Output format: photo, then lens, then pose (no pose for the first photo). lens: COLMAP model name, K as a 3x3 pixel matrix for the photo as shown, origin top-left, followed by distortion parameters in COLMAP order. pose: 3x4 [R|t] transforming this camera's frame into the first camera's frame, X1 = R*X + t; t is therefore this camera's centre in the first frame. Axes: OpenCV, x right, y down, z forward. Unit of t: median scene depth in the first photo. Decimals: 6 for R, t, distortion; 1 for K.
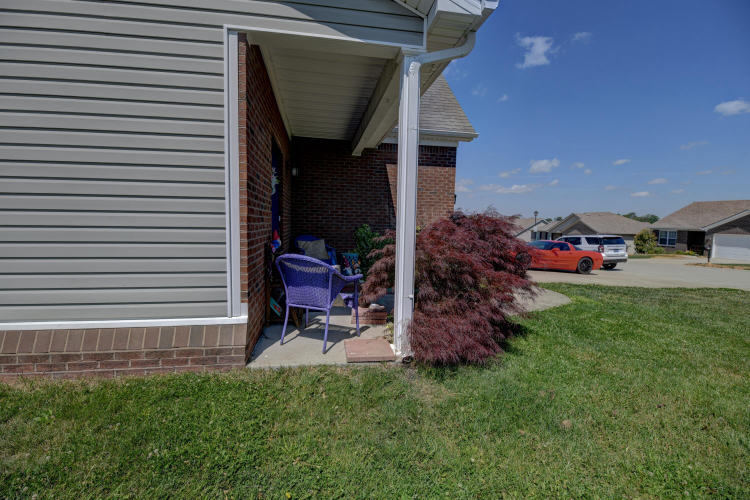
lens RADIAL K [[320.2, 0, 374.0], [0, 320.2, 247.1], [0, 0, 1]] dist [-0.008156, -0.007026]
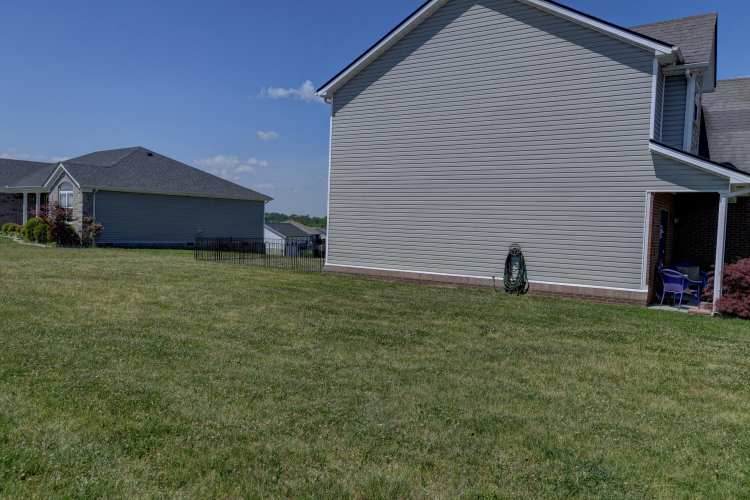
lens RADIAL K [[570.7, 0, 375.4], [0, 570.7, 246.8], [0, 0, 1]] dist [0.032918, 0.000683]
pose [[0.727296, 0.040848, -0.685107, 1.225005], [-0.075373, 0.996943, -0.020574, 0.112815], [0.682173, 0.066602, 0.728152, -4.059717]]
